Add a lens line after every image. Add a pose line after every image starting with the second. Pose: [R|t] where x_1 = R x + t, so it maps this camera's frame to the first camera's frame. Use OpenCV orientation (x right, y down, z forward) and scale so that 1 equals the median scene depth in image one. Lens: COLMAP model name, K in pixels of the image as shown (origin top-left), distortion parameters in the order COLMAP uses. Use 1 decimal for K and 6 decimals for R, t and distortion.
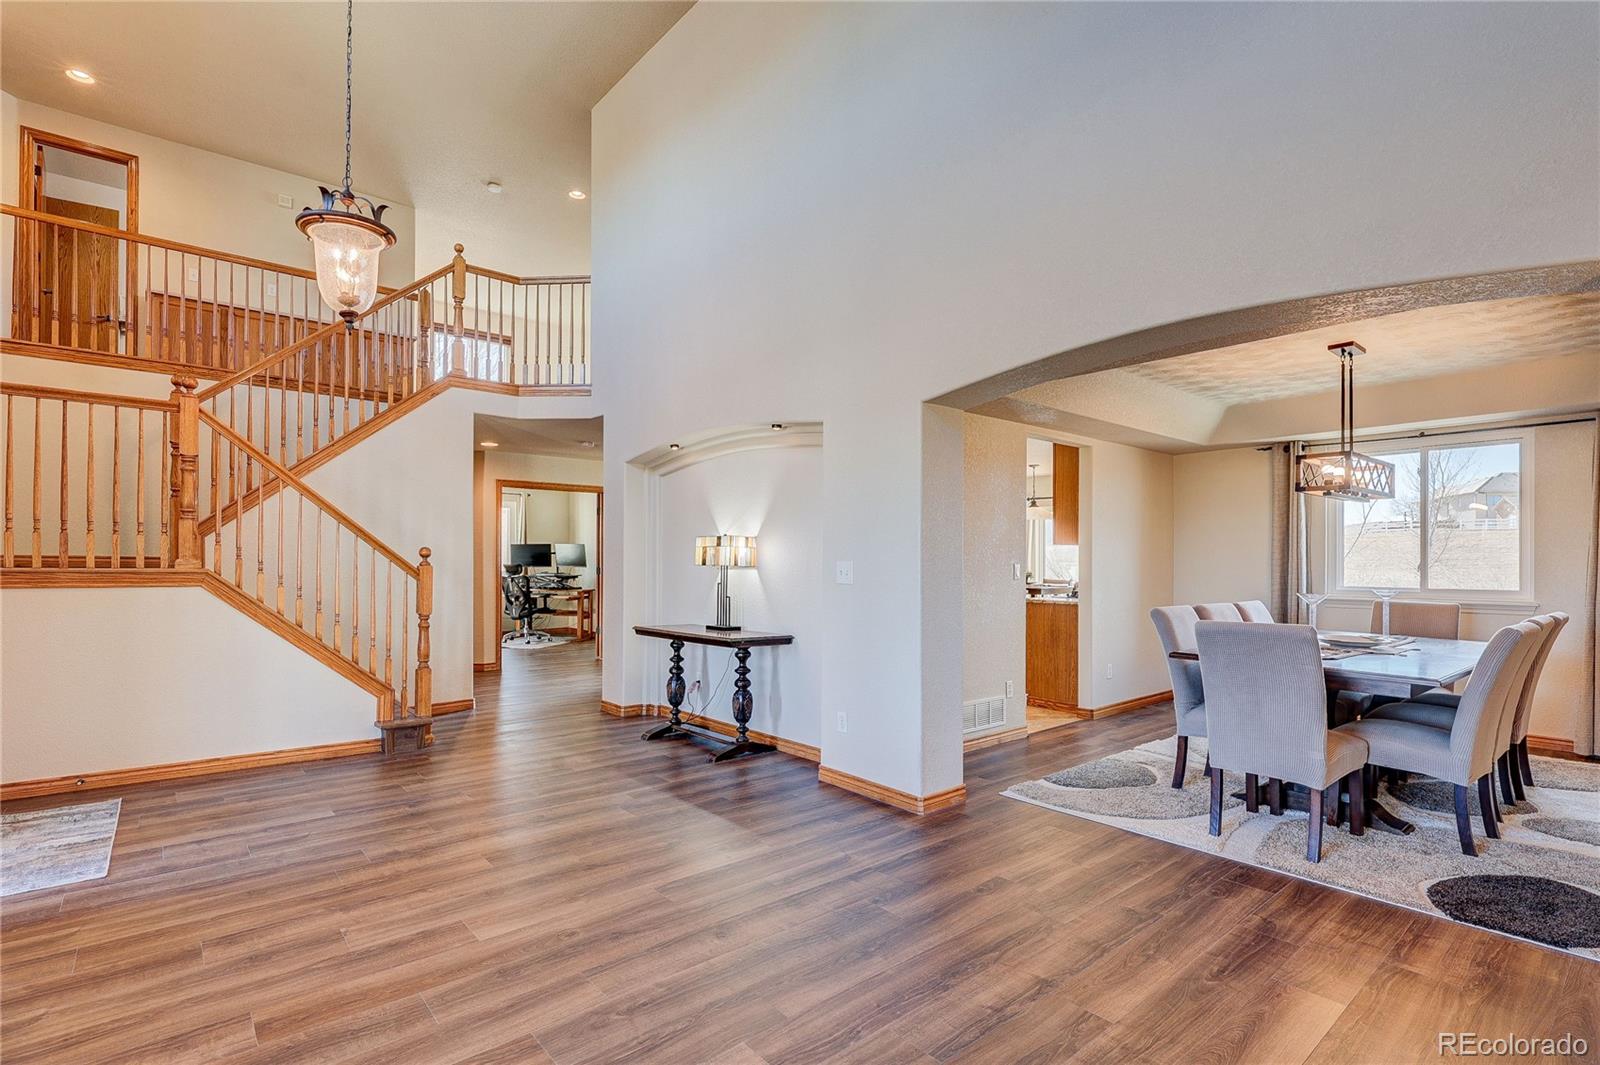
lens RADIAL K [[760.6, 0, 802.8], [0, 760.6, 564.3], [0, 0, 1]] dist [-0.003166, -0.000476]
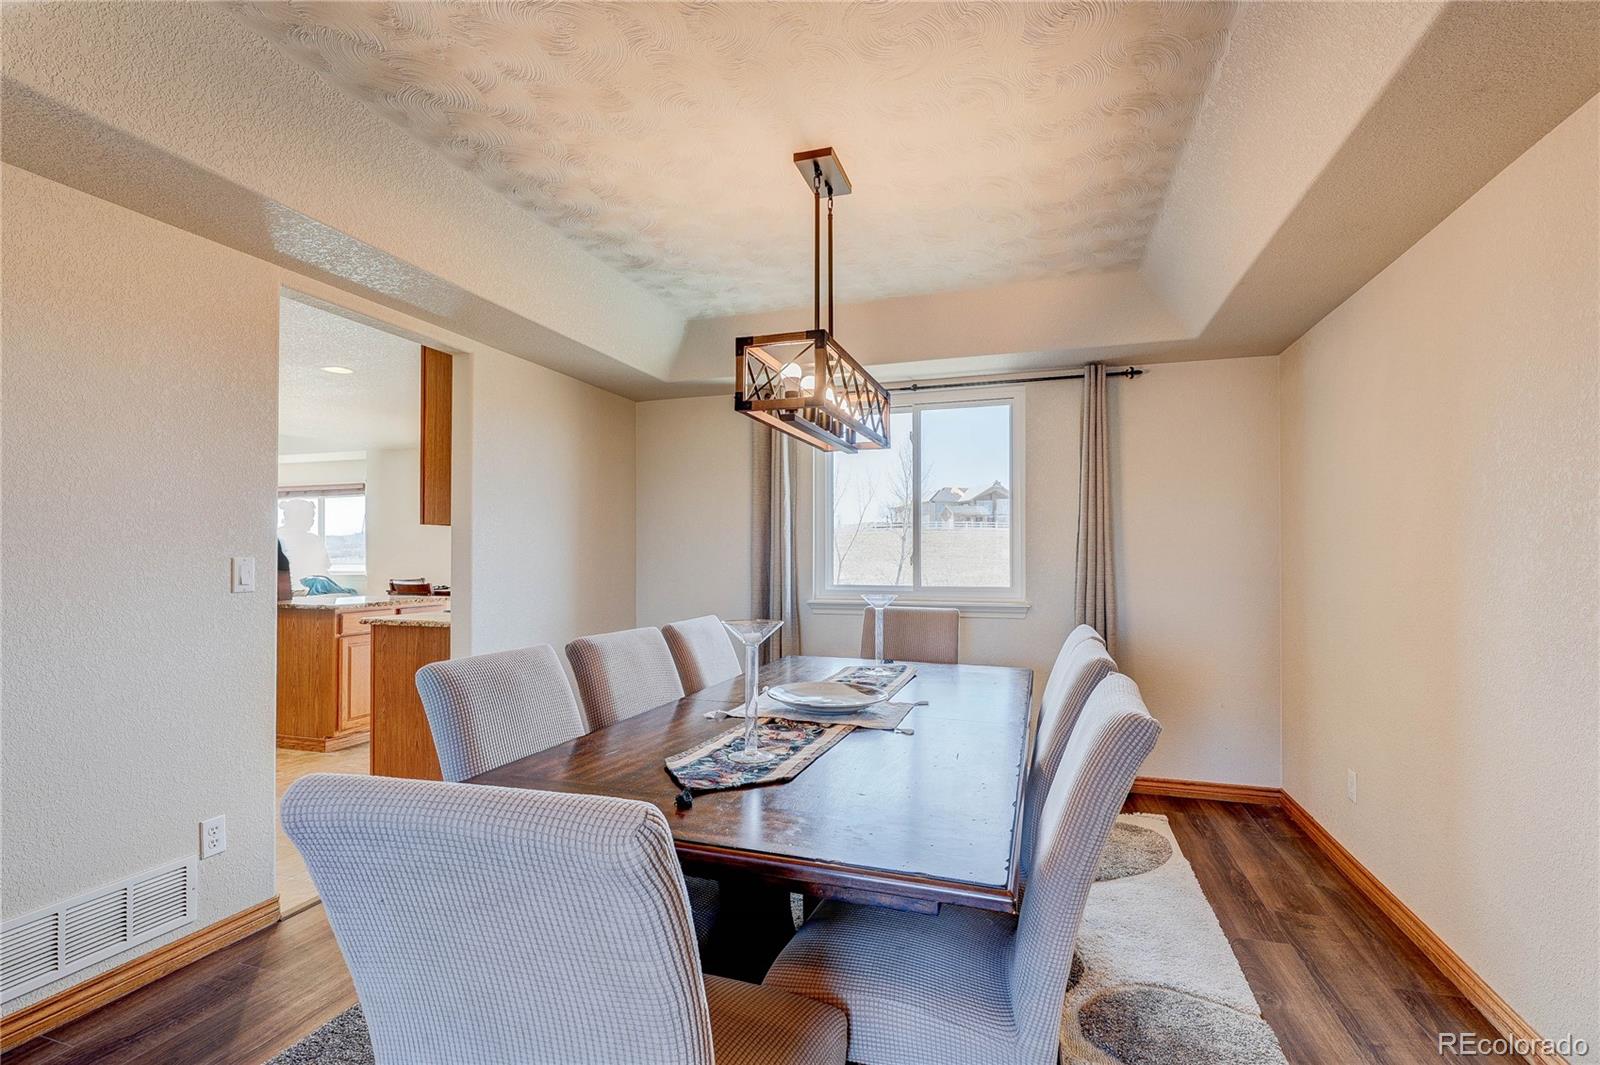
lens RADIAL K [[760.6, 0, 798.9], [0, 760.6, 542.7], [0, 0, 1]] dist [-0.003166, -0.000476]
pose [[0.849568, 0.005811, 0.527447, 0.371235], [0.003495, 0.999855, -0.016645, -0.000392], [-0.527467, 0.015984, 0.849425, 0.489397]]
